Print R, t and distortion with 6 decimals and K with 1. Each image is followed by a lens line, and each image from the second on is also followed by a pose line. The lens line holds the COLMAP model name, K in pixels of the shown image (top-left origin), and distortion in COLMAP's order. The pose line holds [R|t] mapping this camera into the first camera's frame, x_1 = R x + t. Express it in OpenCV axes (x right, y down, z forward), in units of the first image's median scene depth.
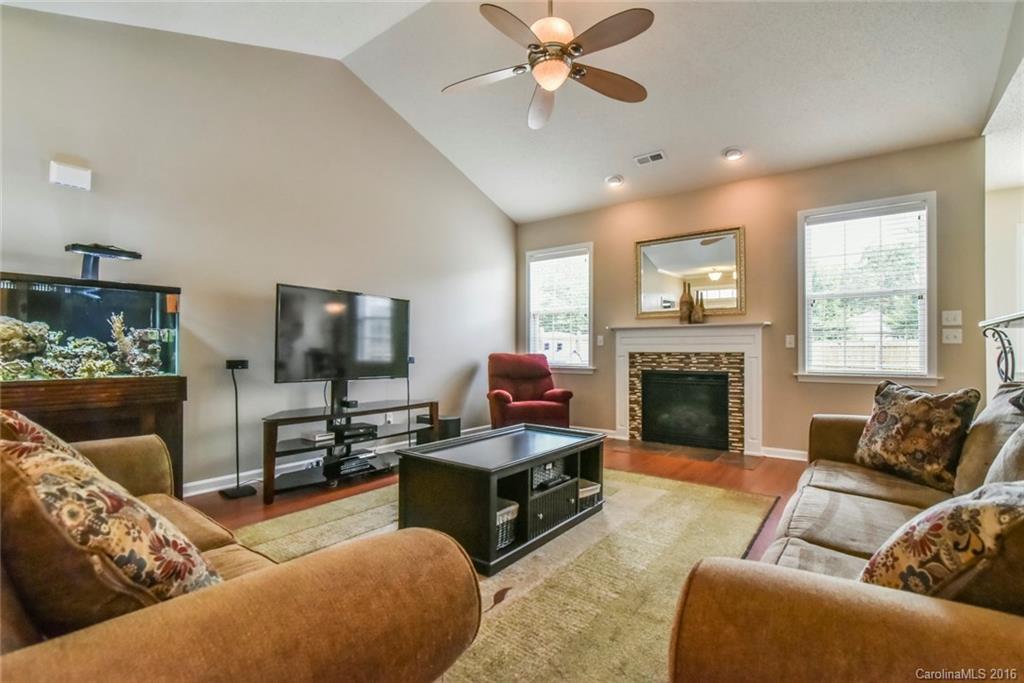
lens RADIAL K [[475.6, 0, 512.0], [0, 475.6, 341.5], [0, 0, 1]] dist [-0.012133, -0.000233]
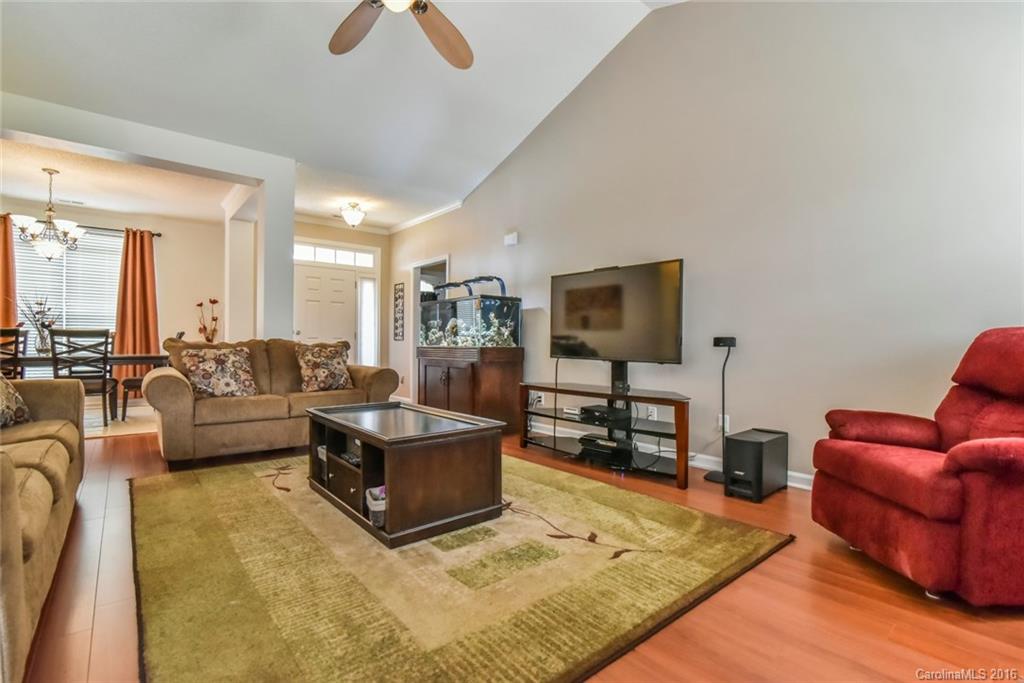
lens RADIAL K [[475.6, 0, 512.0], [0, 475.6, 341.5], [0, 0, 1]] dist [-0.012133, -0.000233]
pose [[-0.238934, -0.006498, -0.971014, 0.511269], [0.010398, 0.999903, -0.009249, 0.040289], [0.970980, -0.012306, -0.238843, 0.843224]]
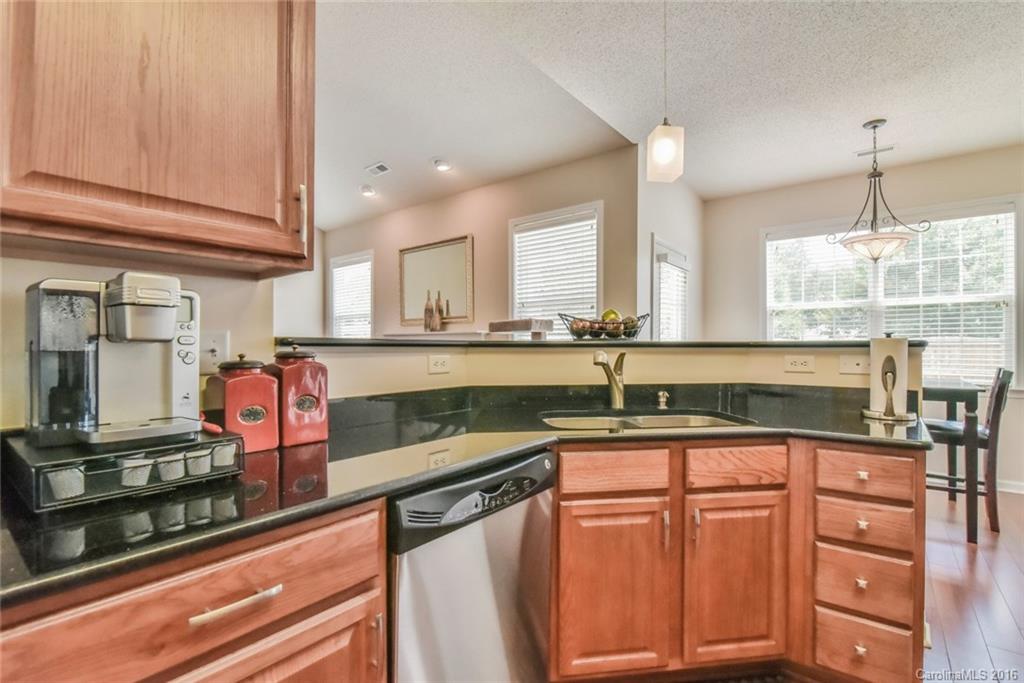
lens RADIAL K [[476.4, 0, 510.2], [0, 476.4, 349.8], [0, 0, 1]] dist [-0.016349, -0.000297]
pose [[0.999357, 0.001031, -0.035847, 0.604136], [-0.000269, 0.999774, 0.021264, -0.020225], [0.035861, -0.021240, 0.999131, -0.011216]]
